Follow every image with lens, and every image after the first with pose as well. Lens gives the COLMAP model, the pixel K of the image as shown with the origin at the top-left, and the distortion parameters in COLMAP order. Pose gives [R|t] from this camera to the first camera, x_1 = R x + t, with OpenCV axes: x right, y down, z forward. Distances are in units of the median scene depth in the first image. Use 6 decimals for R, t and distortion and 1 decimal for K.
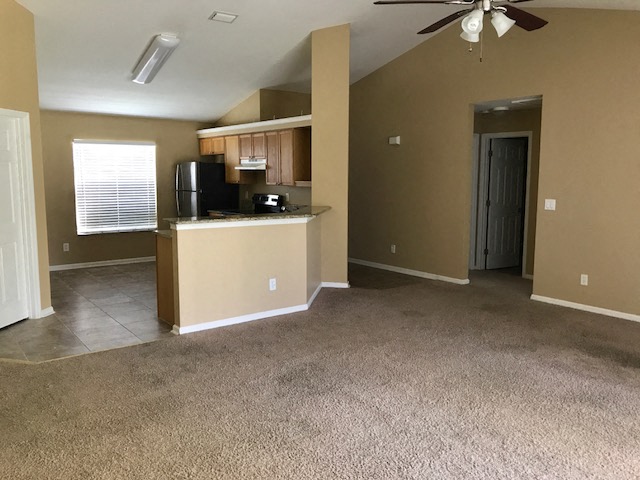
lens RADIAL K [[533.4, 0, 320.8], [0, 533.4, 231.6], [0, 0, 1]] dist [0.052790, -0.095347]
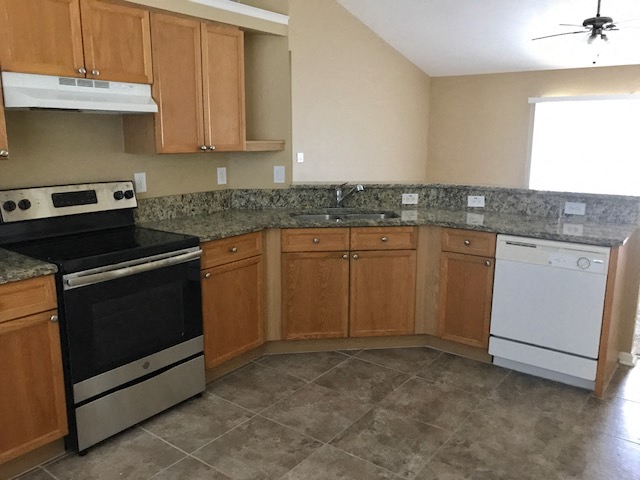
lens RADIAL K [[533.4, 0, 320.8], [0, 533.4, 231.6], [0, 0, 1]] dist [0.052790, -0.095347]
pose [[-0.272591, -0.178658, 0.945397, -0.466783], [0.101748, 0.971745, 0.212975, -0.095762], [-0.956735, 0.154247, -0.246711, 0.915051]]
